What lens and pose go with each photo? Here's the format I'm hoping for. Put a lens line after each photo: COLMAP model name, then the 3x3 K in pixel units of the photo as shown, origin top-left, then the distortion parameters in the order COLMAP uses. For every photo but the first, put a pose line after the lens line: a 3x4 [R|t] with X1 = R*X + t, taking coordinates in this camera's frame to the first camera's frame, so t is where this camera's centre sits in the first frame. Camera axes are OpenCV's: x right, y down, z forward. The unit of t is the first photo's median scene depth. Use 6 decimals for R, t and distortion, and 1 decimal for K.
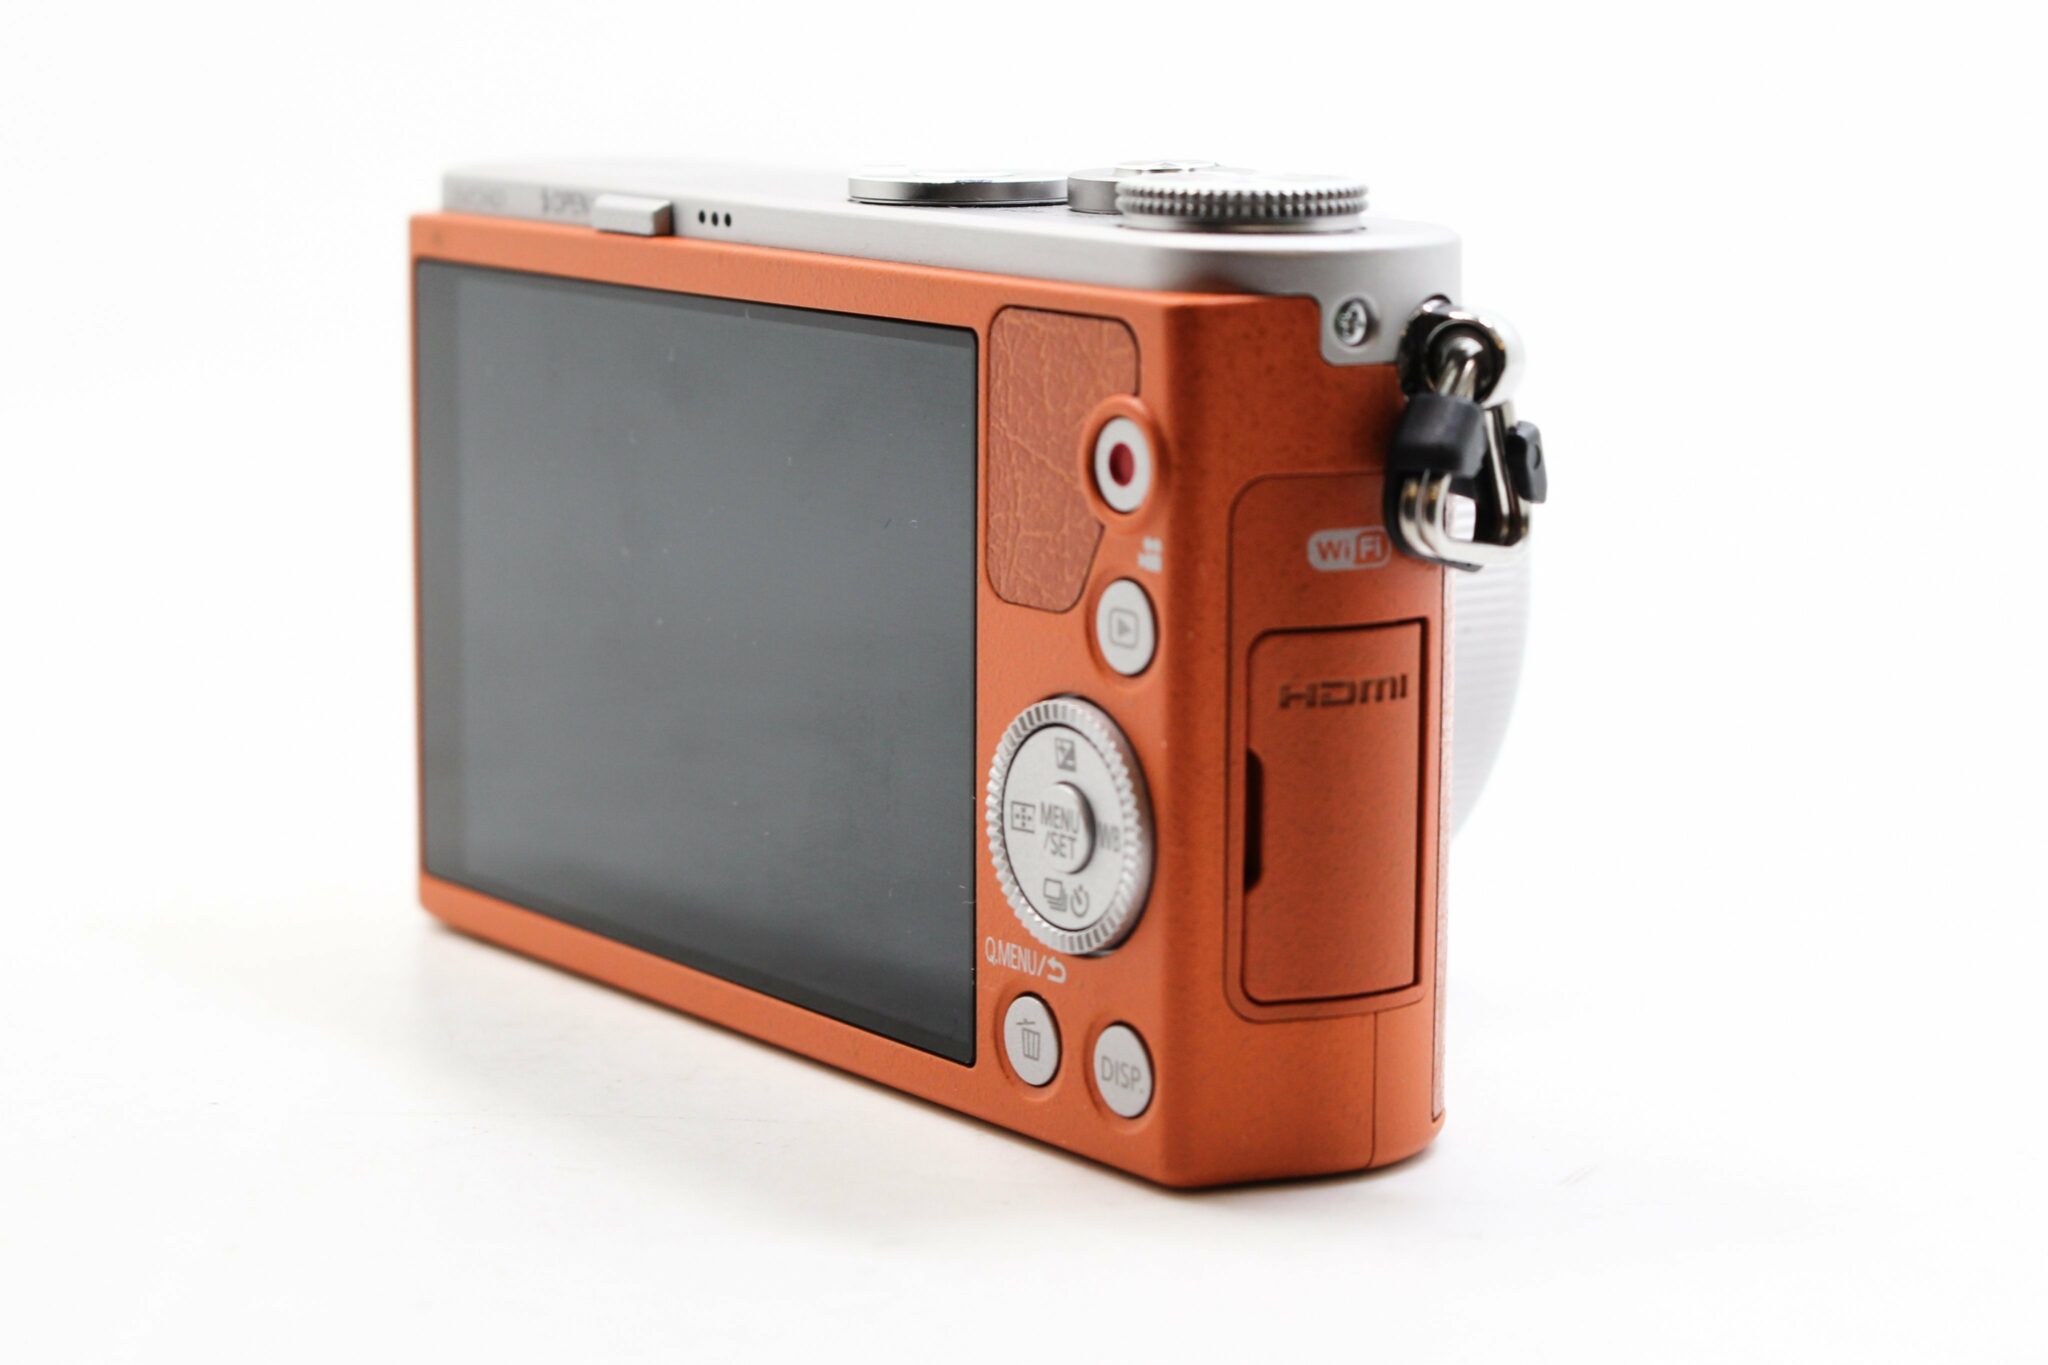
lens RADIAL K [[4872.9, 0, 1024.0], [0, 4872.9, 685.2], [0, 0, 1]] dist [-0.053540, 0.000000]
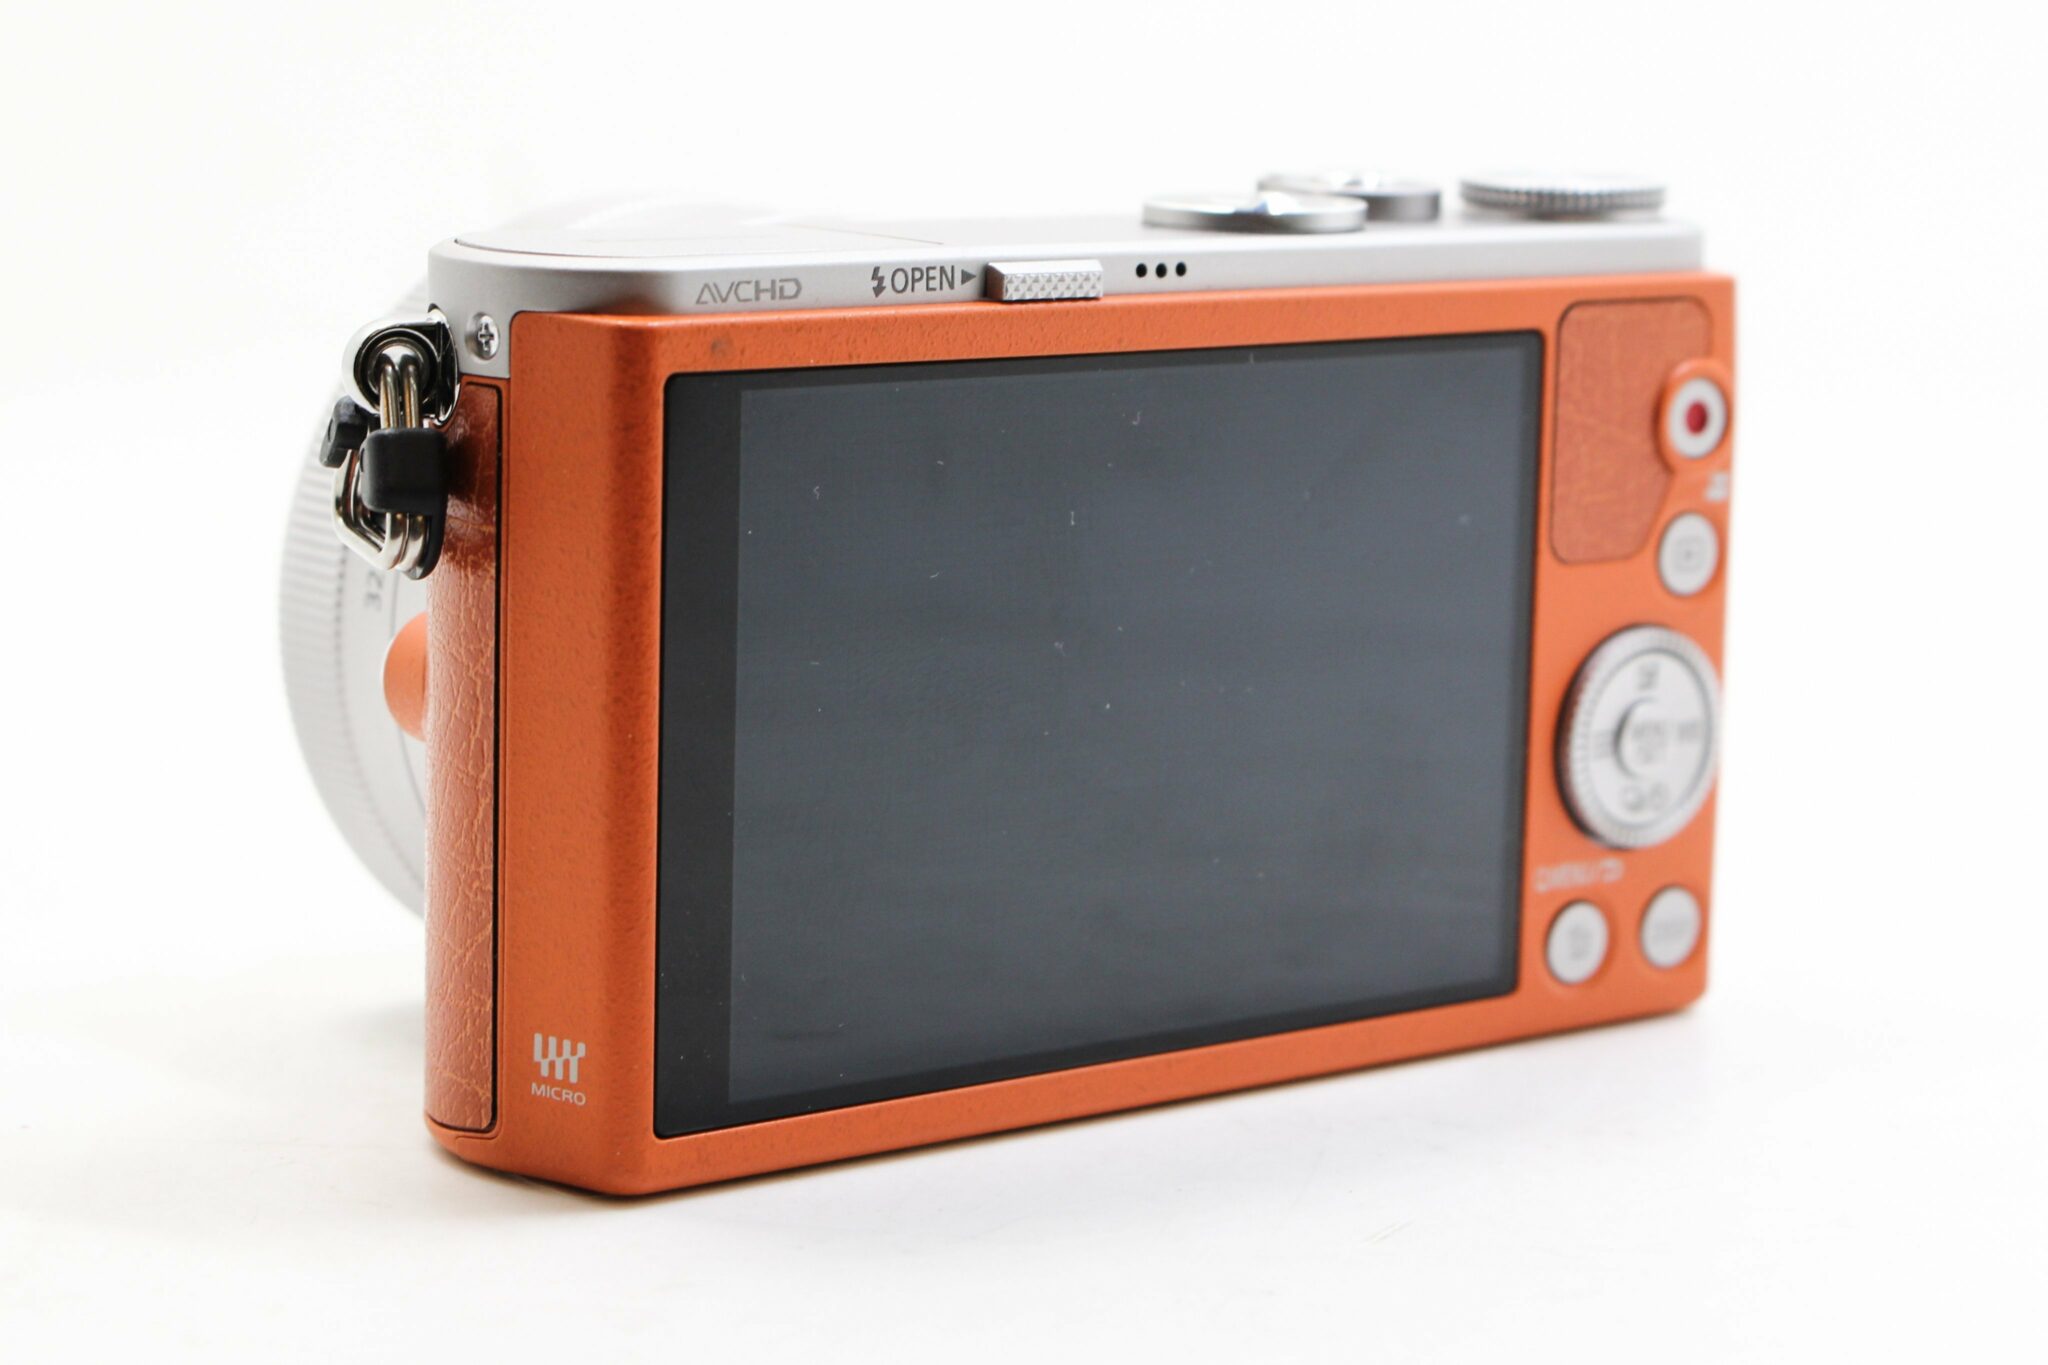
lens RADIAL K [[4872.9, 0, 1023.2], [0, 4872.9, 681.2], [0, 0, 1]] dist [-0.053540, 0.000000]
pose [[-0.084046, -0.148649, 0.985312, -1.124252], [0.145113, 0.976443, 0.159689, -0.191845], [-0.985839, 0.156403, -0.060496, 1.210307]]
